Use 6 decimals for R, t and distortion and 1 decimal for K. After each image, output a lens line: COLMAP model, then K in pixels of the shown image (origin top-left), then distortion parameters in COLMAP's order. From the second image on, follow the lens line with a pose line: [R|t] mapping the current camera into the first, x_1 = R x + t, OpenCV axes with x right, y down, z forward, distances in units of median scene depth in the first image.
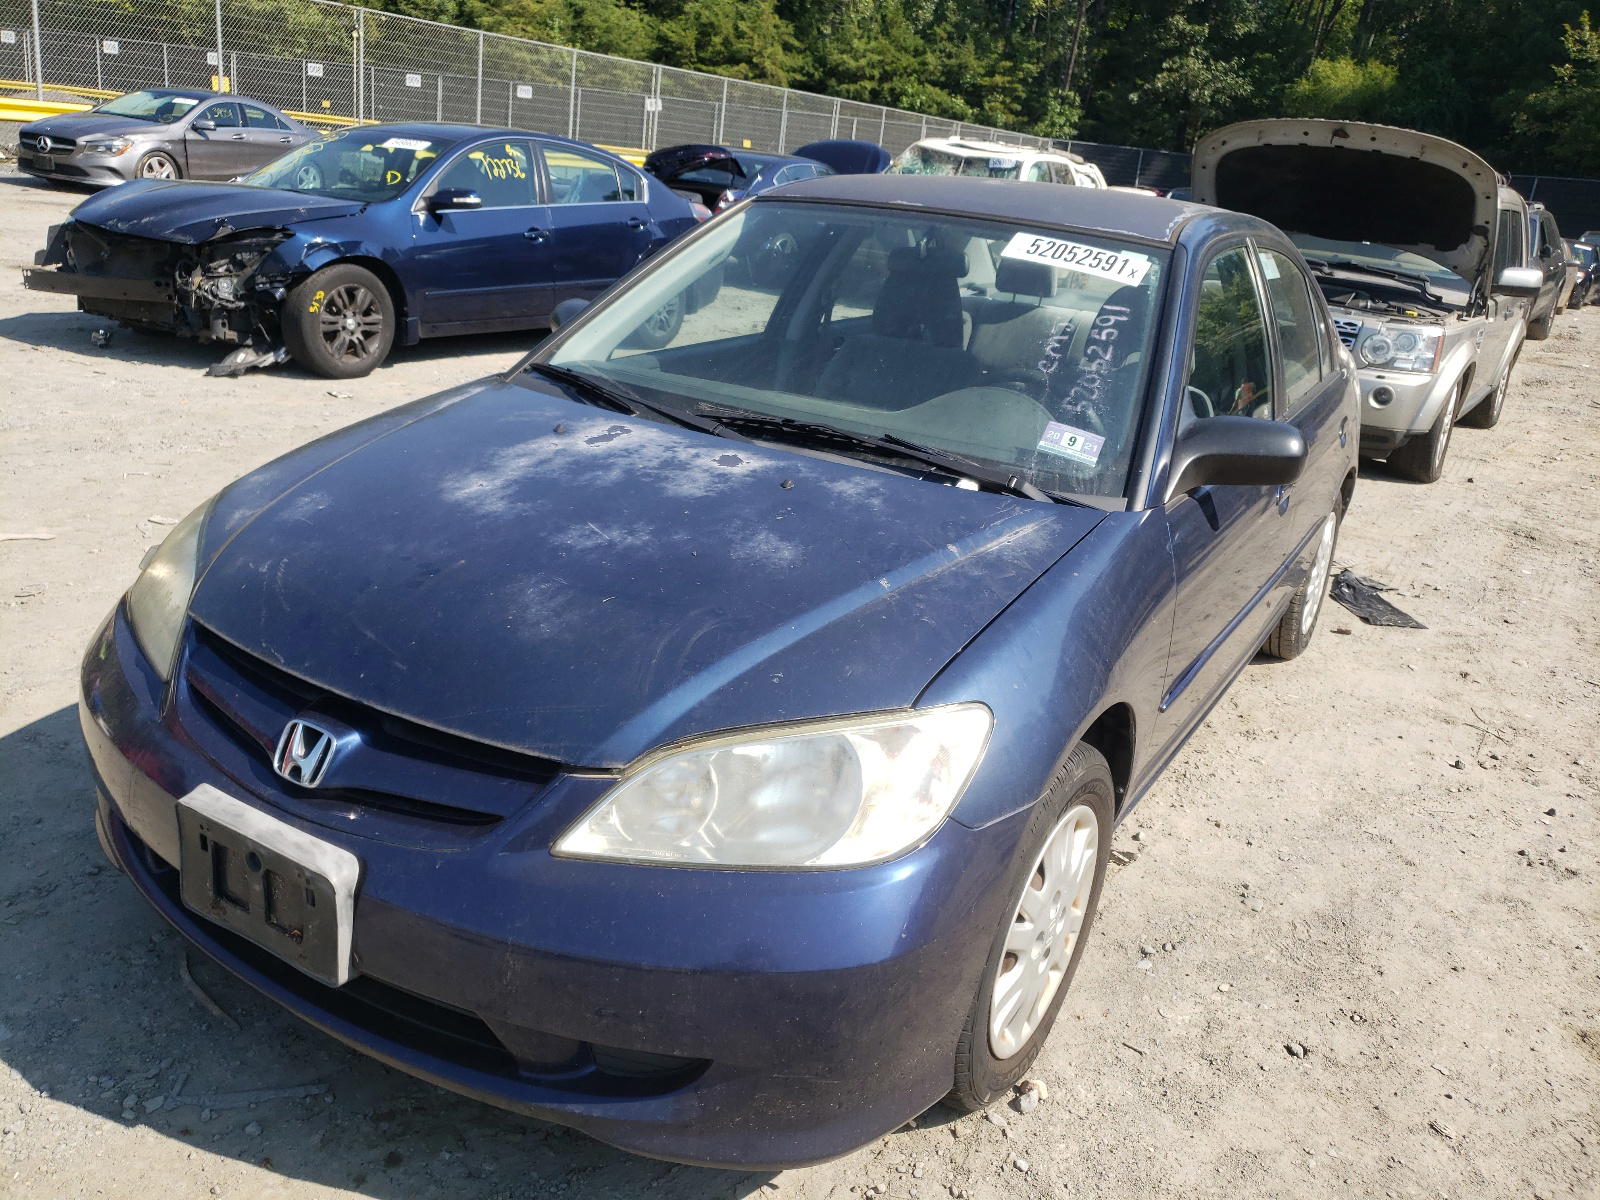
lens RADIAL K [[1351.1, 0, 800.0], [0, 1351.1, 600.0], [0, 0, 1]] dist [-0.007180, 0.052139]
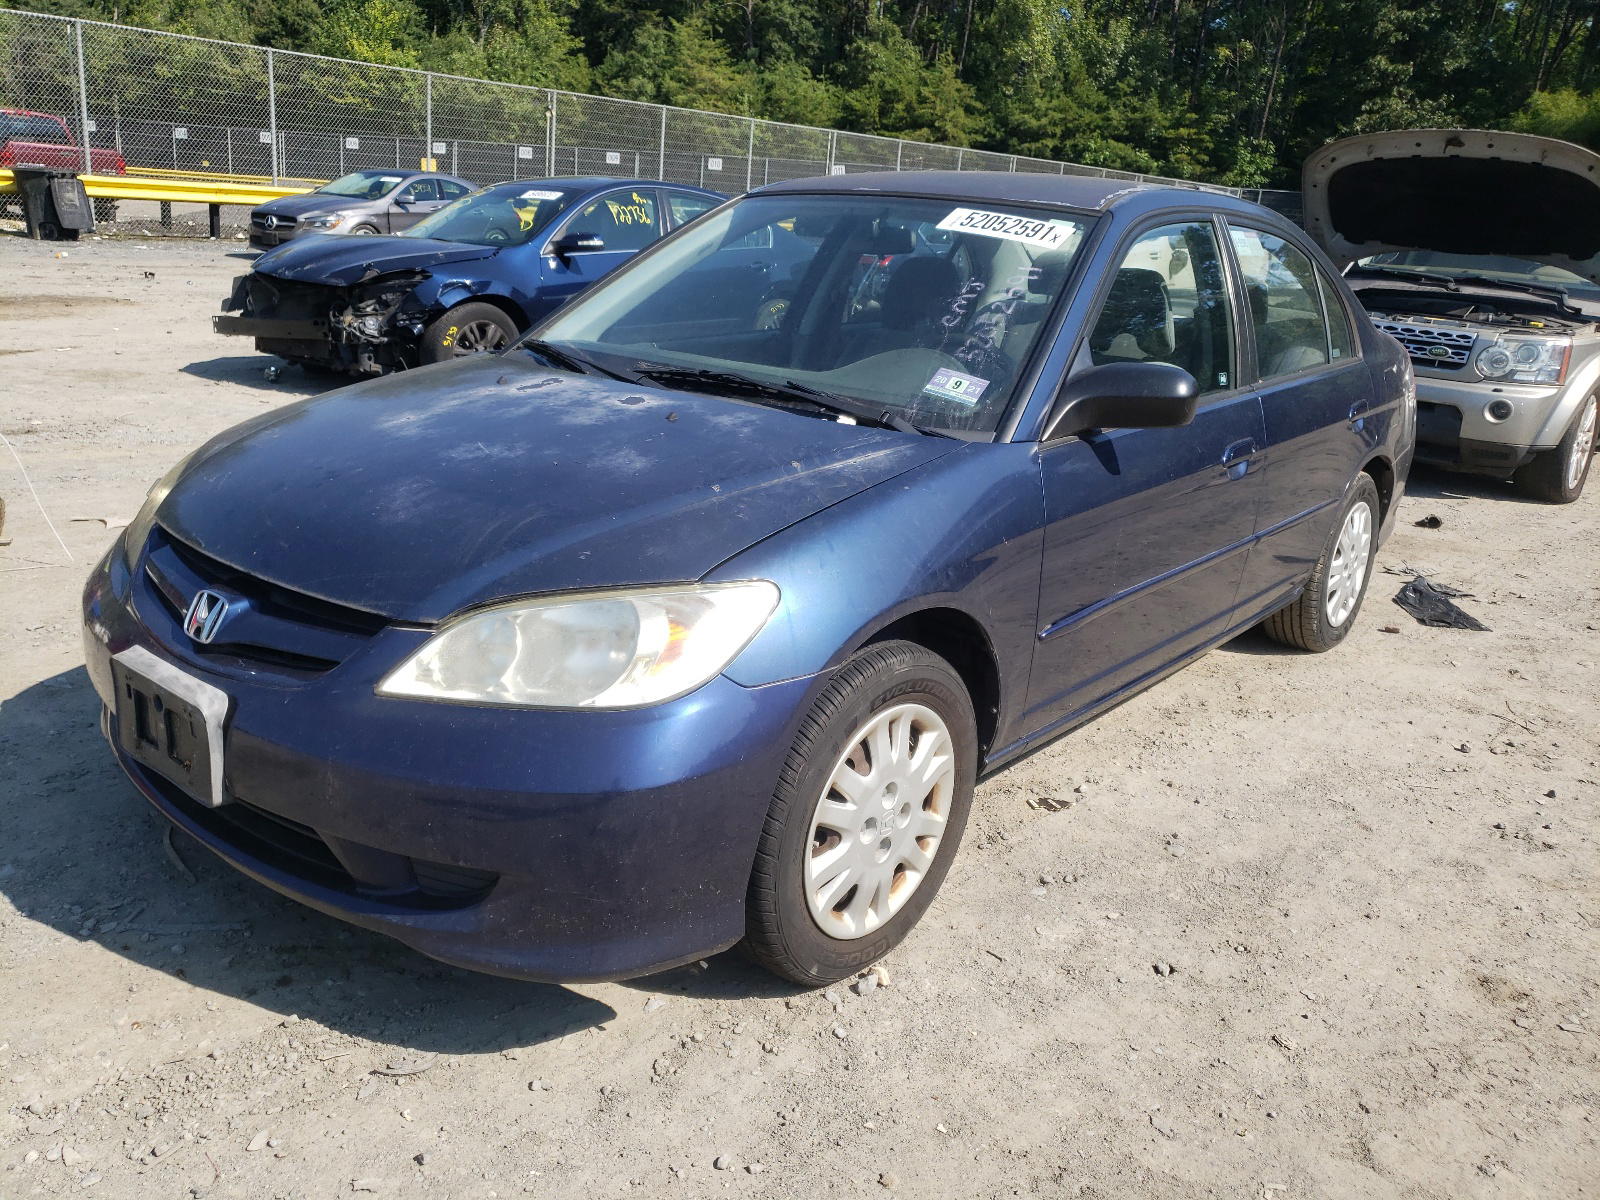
lens RADIAL K [[1334.3, 0, 743.0], [0, 1334.3, 587.9], [0, 0, 1]] dist [-0.011545, 0.065167]
pose [[0.985160, 0.012331, -0.171192, 0.180491], [-0.020452, 0.998743, -0.045755, 0.078949], [0.170413, 0.048577, 0.984175, -0.047969]]
